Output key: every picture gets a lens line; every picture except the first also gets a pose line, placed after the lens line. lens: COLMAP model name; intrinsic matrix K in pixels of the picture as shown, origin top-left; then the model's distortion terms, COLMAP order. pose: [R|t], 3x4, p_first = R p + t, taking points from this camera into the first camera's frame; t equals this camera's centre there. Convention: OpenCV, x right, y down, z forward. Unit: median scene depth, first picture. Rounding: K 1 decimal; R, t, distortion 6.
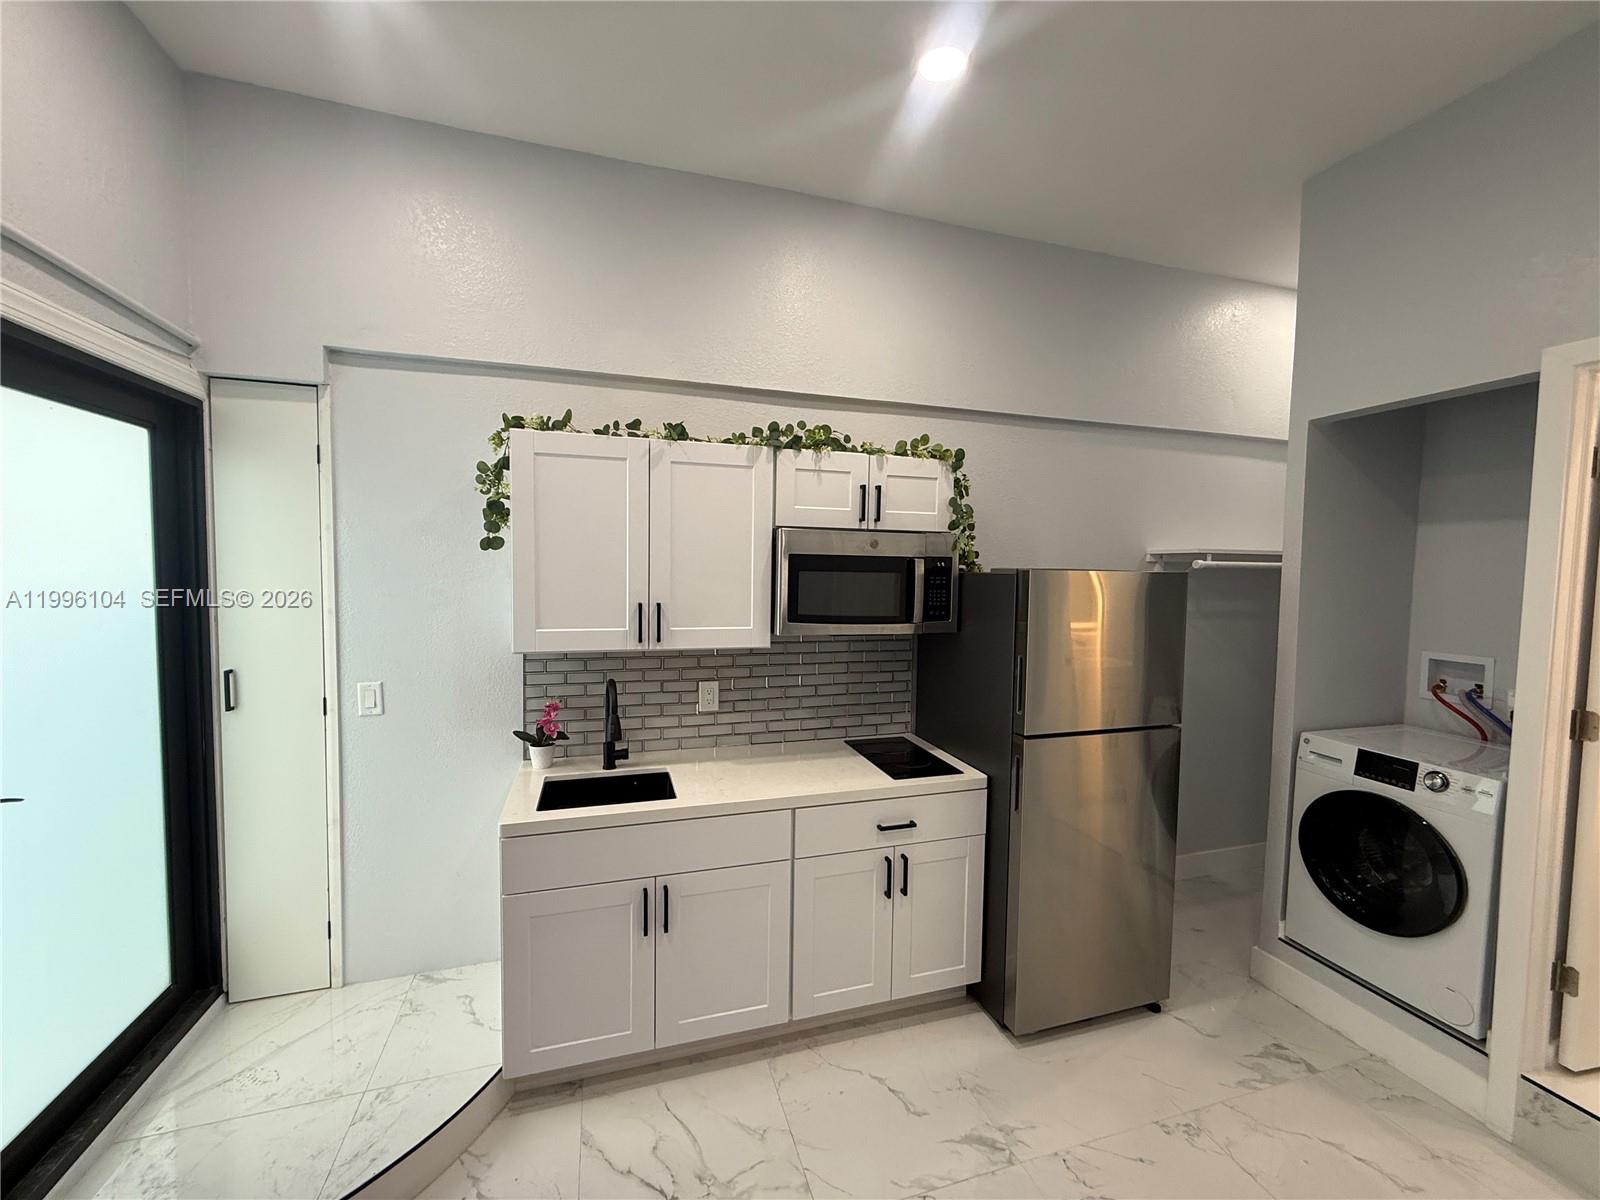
lens RADIAL K [[635.9, 0, 796.6], [0, 635.9, 599.5], [0, 0, 1]] dist [0.000047, 0.000026]
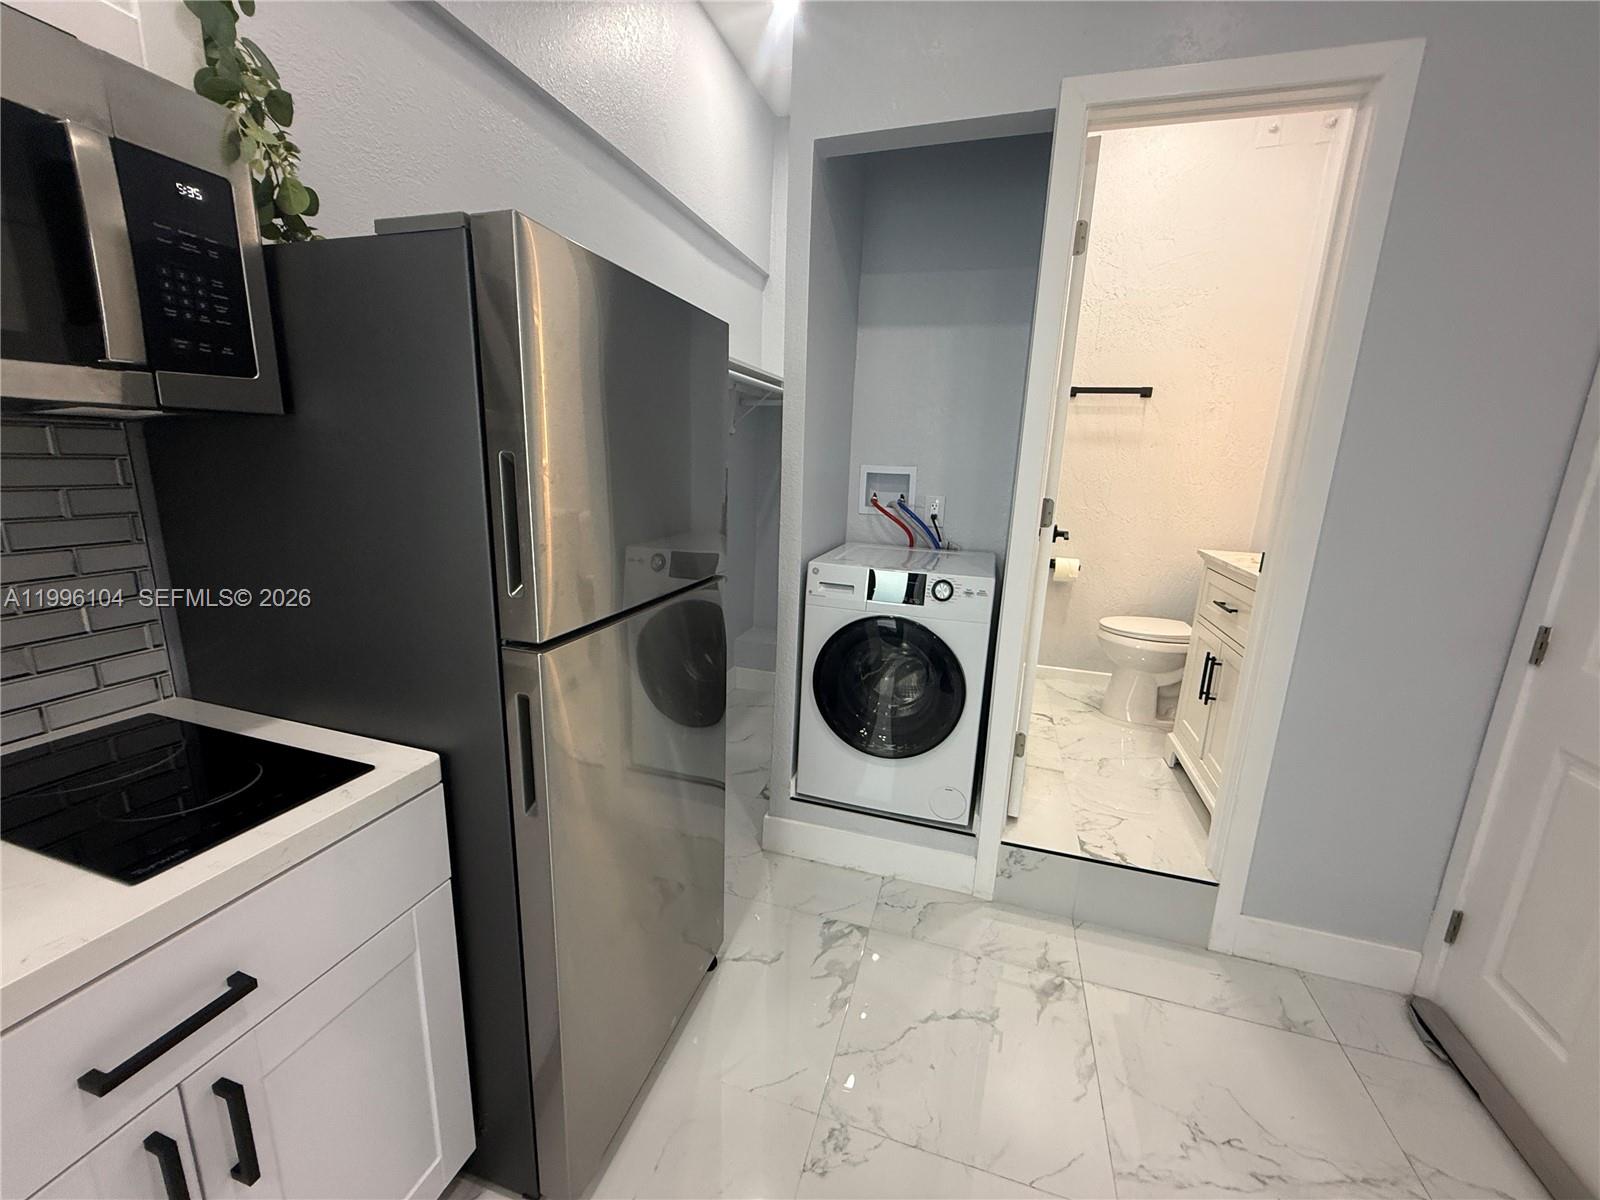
lens RADIAL K [[635.9, 0, 794.6], [0, 635.9, 600.1], [0, 0, 1]] dist [0.000047, 0.000026]
pose [[0.565098, -0.175123, 0.806223, 0.112748], [0.016122, 0.979370, 0.201433, 0.097781], [-0.824866, -0.100831, 0.556263, 0.594675]]
